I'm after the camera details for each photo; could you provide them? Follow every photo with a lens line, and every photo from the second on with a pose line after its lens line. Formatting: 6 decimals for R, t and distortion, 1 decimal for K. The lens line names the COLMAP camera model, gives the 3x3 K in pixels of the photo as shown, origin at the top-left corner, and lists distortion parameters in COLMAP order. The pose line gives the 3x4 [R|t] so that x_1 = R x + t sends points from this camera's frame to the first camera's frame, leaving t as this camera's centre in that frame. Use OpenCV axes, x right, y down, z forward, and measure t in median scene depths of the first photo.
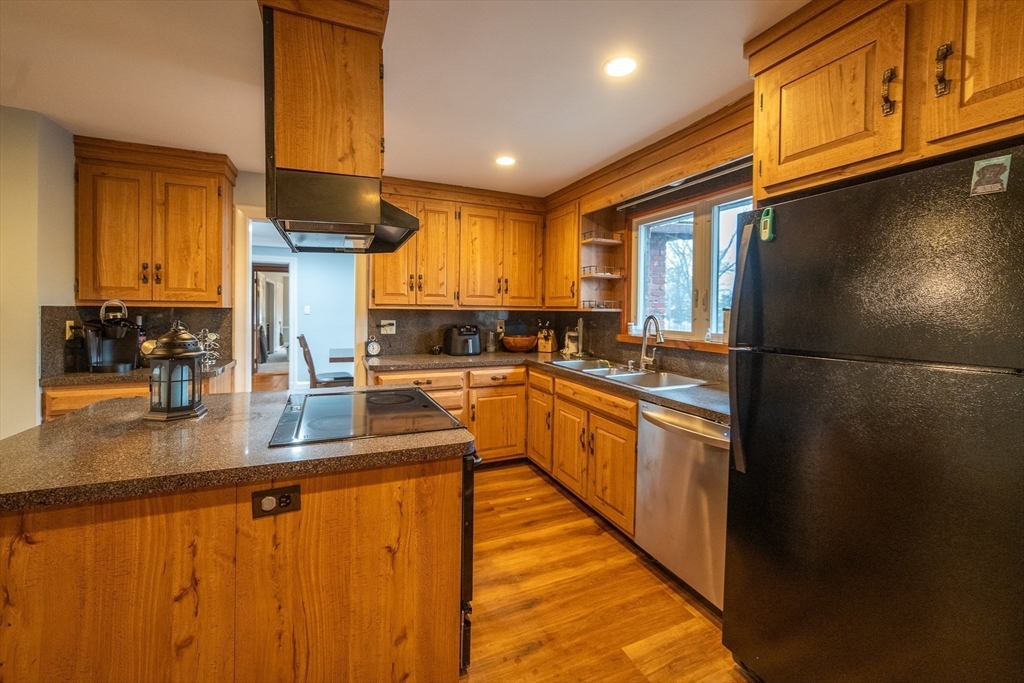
lens RADIAL K [[412.1, 0, 521.5], [0, 412.1, 316.7], [0, 0, 1]] dist [-0.000222, 0.000030]
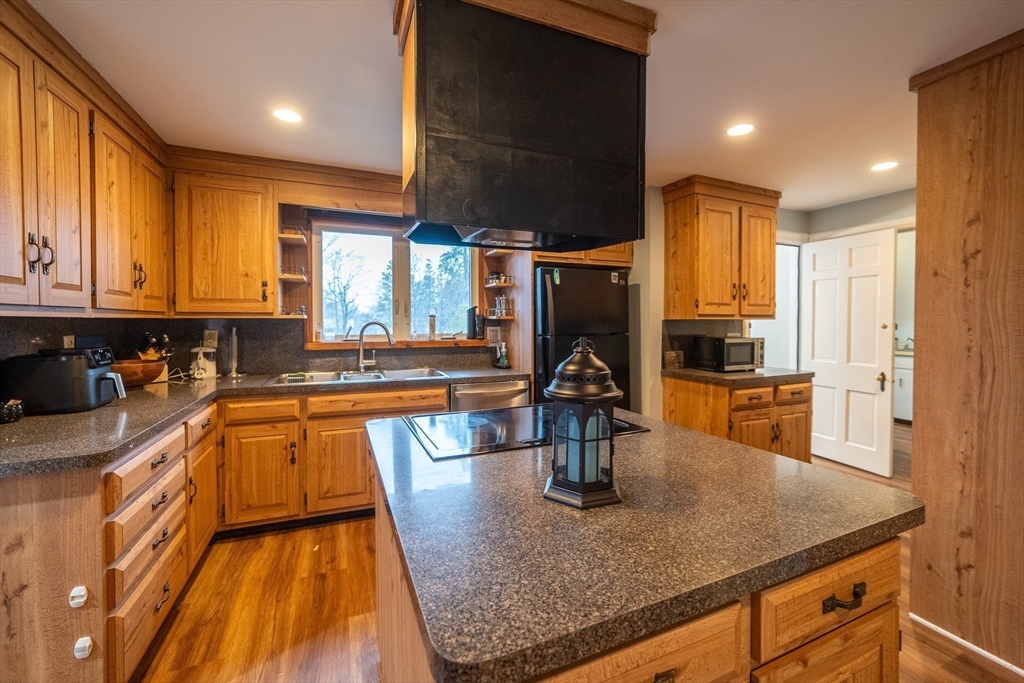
lens RADIAL K [[413.2, 0, 511.4], [0, 413.2, 328.1], [0, 0, 1]] dist [0.000342, 0.000402]
pose [[0.033392, -0.030747, 0.998969, -0.682024], [0.016854, 0.999402, 0.030197, -0.011179], [-0.999300, 0.015828, 0.033891, 0.507385]]
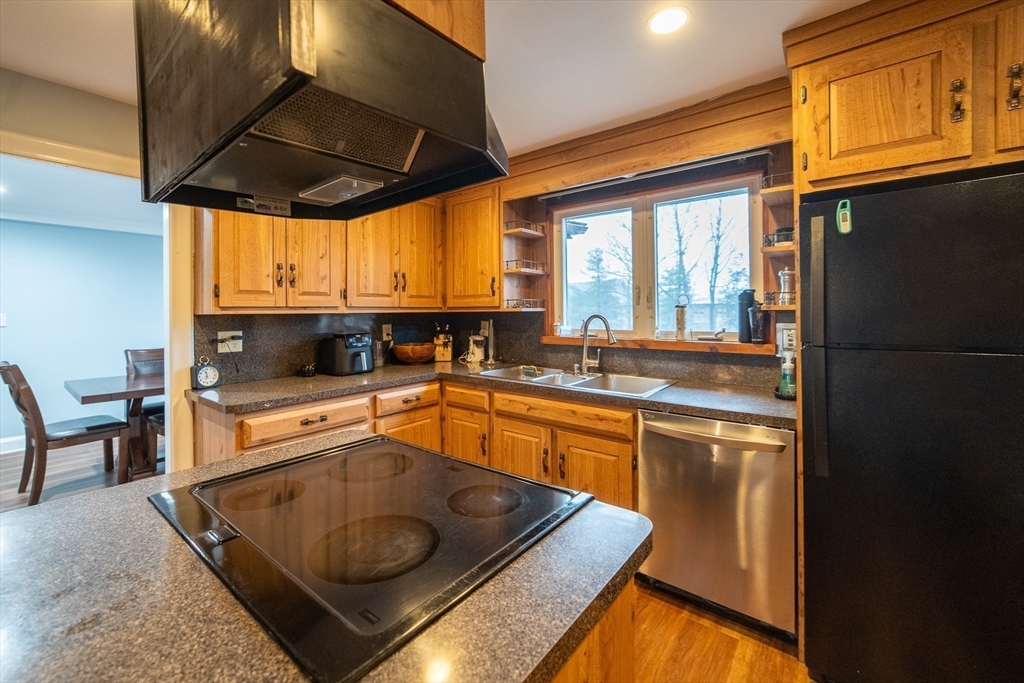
lens RADIAL K [[414.8, 0, 516.3], [0, 414.8, 310.9], [0, 0, 1]] dist [0.000087, 0.000269]
pose [[0.888840, -0.019972, 0.457782, -0.236485], [0.026990, 0.999597, -0.008793, -0.006738], [-0.457422, 0.020170, 0.889021, 0.212856]]
